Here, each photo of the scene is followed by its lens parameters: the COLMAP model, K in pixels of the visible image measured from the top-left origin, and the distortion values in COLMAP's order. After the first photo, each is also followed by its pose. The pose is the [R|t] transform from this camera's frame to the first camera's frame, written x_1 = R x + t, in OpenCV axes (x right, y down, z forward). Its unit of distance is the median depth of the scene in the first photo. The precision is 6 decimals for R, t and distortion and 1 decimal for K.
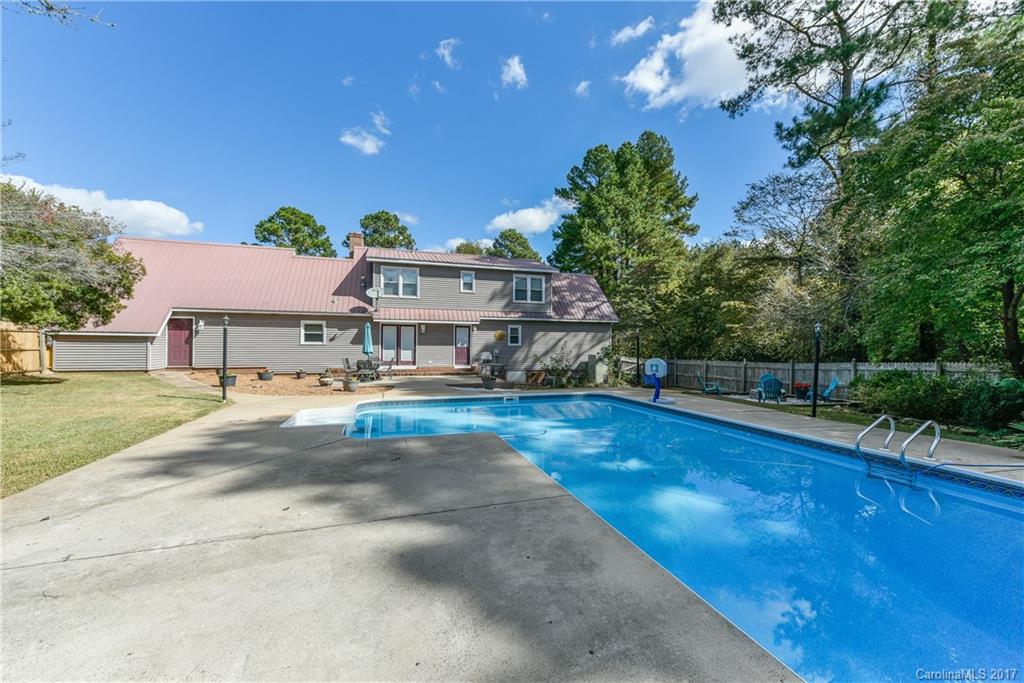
lens RADIAL K [[408.0, 0, 526.0], [0, 408.0, 341.9], [0, 0, 1]] dist [0.000640, -0.000126]
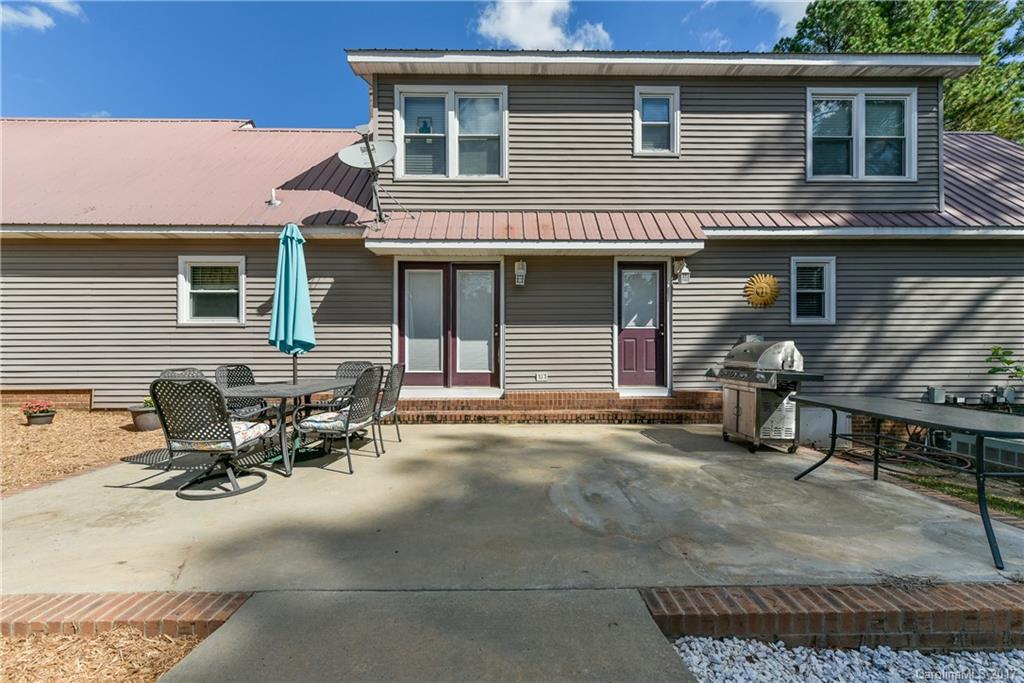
lens RADIAL K [[405.1, 0, 515.0], [0, 405.1, 345.7], [0, 0, 1]] dist [0.000611, -0.000552]
pose [[0.952691, -0.009099, -0.303804, -0.155928], [0.010795, 0.999934, 0.003904, 0.023144], [0.303748, -0.006999, 0.952727, 0.677382]]
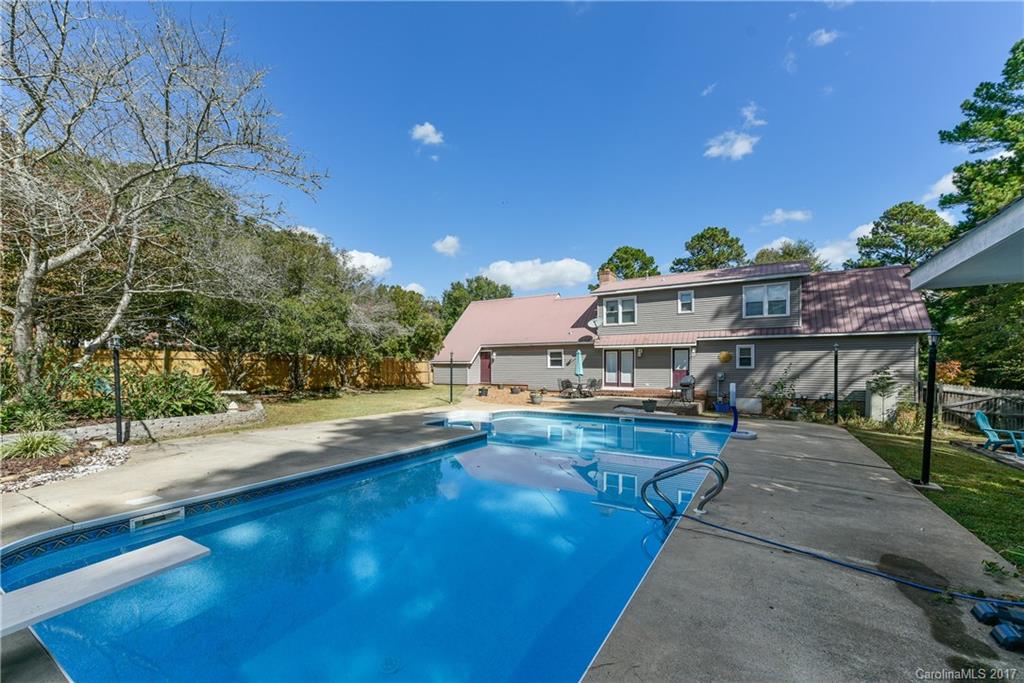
lens RADIAL K [[417.6, 0, 510.8], [0, 417.6, 365.1], [0, 0, 1]] dist [-0.000529, -0.000404]
pose [[0.634464, -0.010101, -0.772886, 0.357768], [0.010533, 0.999935, -0.004422, 0.001058], [0.772881, -0.005335, 0.634529, 0.059101]]
